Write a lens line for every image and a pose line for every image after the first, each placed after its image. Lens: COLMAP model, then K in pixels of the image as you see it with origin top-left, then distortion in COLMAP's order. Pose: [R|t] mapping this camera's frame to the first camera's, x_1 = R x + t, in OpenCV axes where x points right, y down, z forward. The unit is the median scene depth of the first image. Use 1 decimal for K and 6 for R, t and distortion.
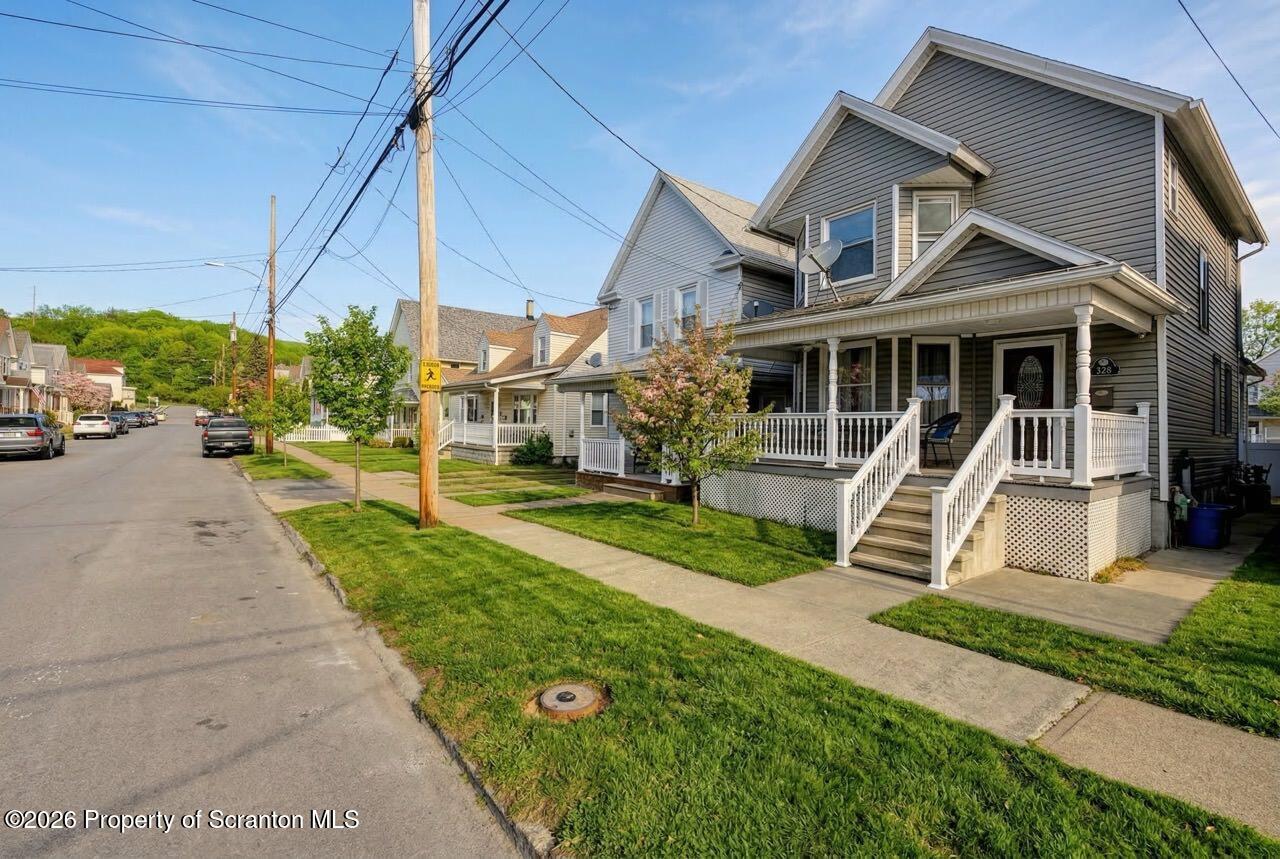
lens RADIAL K [[577.3, 0, 640.0], [0, 577.3, 429.5], [0, 0, 1]] dist [-0.000672, -0.000084]
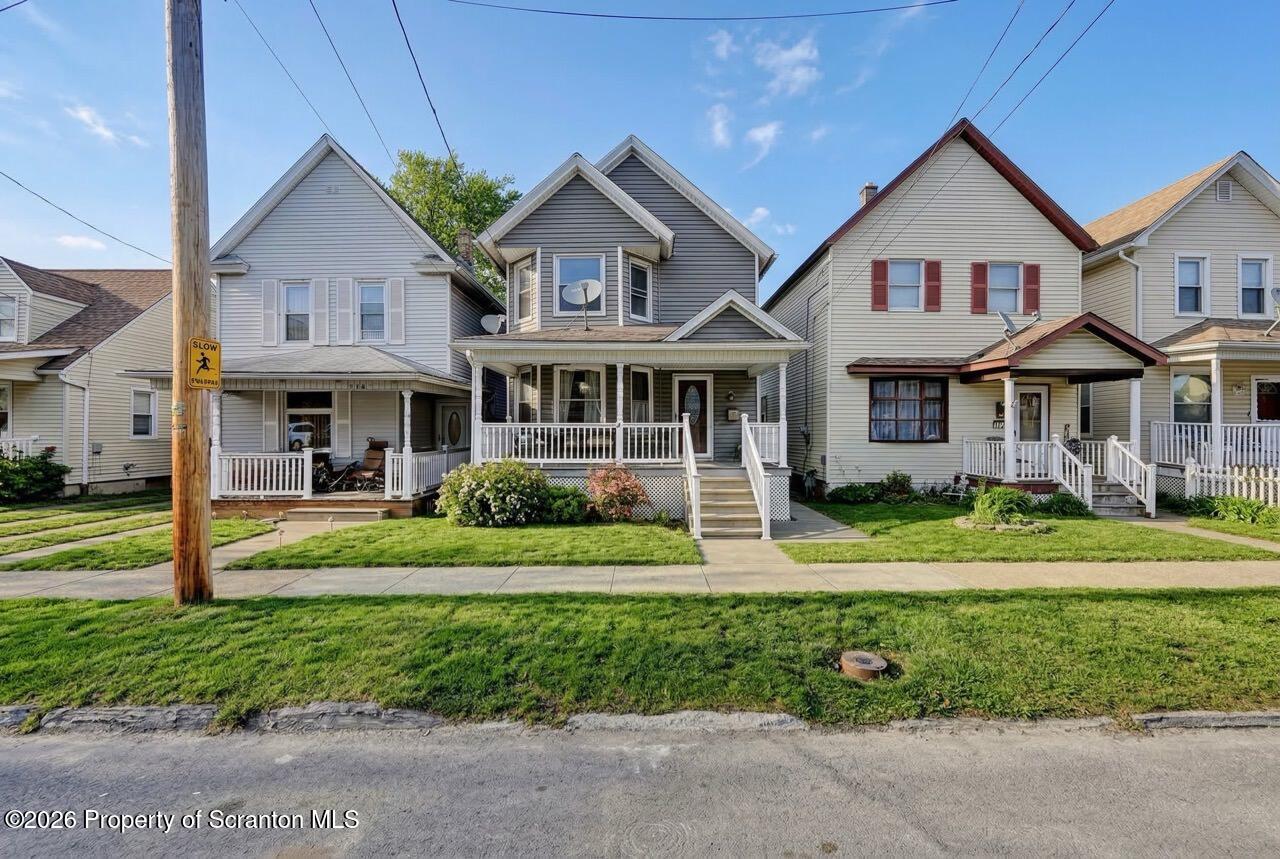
lens RADIAL K [[577.3, 0, 640.0], [0, 577.3, 429.5], [0, 0, 1]] dist [-0.000672, -0.000084]
pose [[0.619918, -0.003430, 0.784659, -0.533678], [0.014349, 0.999873, -0.006965, -0.005229], [-0.784535, 0.015577, 0.619888, 0.164655]]
